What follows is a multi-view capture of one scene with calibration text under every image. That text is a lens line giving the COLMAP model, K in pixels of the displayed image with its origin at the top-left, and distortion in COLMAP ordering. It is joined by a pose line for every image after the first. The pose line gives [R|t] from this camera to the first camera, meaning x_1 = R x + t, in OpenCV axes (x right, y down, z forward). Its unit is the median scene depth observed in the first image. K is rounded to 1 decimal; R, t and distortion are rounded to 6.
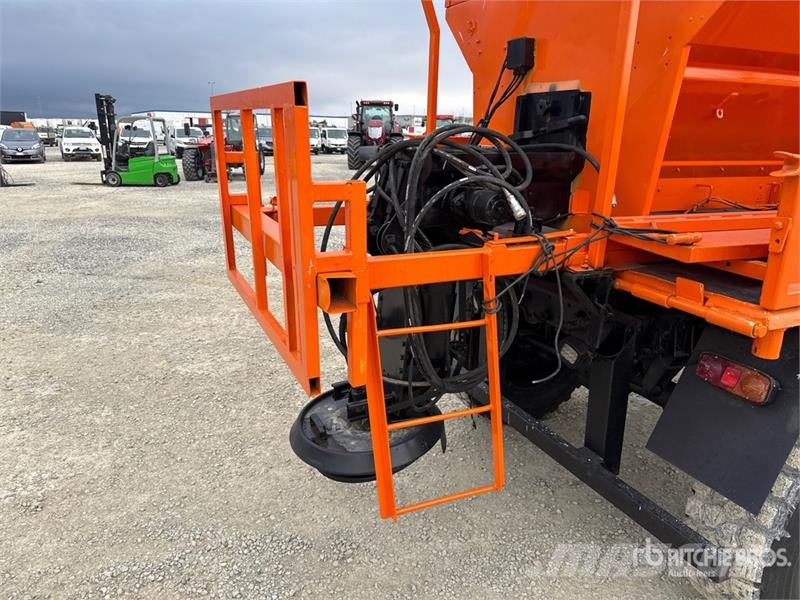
lens RADIAL K [[566.0, 0, 410.5], [0, 566.0, 302.5], [0, 0, 1]] dist [0.119525, -0.209119]
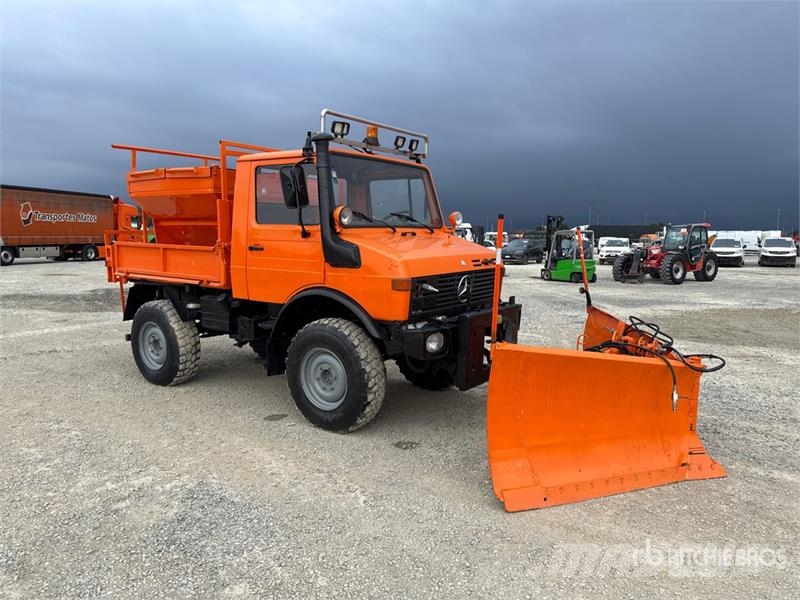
lens RADIAL K [[566.0, 0, 410.5], [0, 566.0, 302.5], [0, 0, 1]] dist [0.119525, -0.209119]
pose [[0.473398, 0.091993, -0.876032, 4.650501], [-0.252950, 0.966840, -0.035162, -0.171012], [0.843748, 0.238238, 0.480970, 0.702793]]
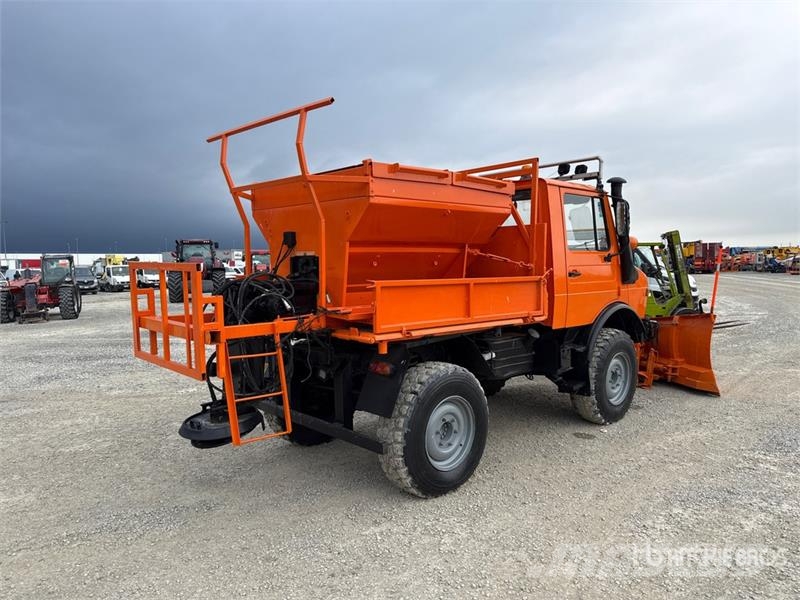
lens RADIAL K [[565.4, 0, 400.0], [0, 565.4, 300.0], [0, 0, 1]] dist [0.089616, -0.119195]
pose [[0.958245, -0.051256, 0.281318, -0.022458], [0.112529, 0.972017, -0.206204, 0.294206], [-0.262876, 0.229250, 0.937198, -1.122763]]
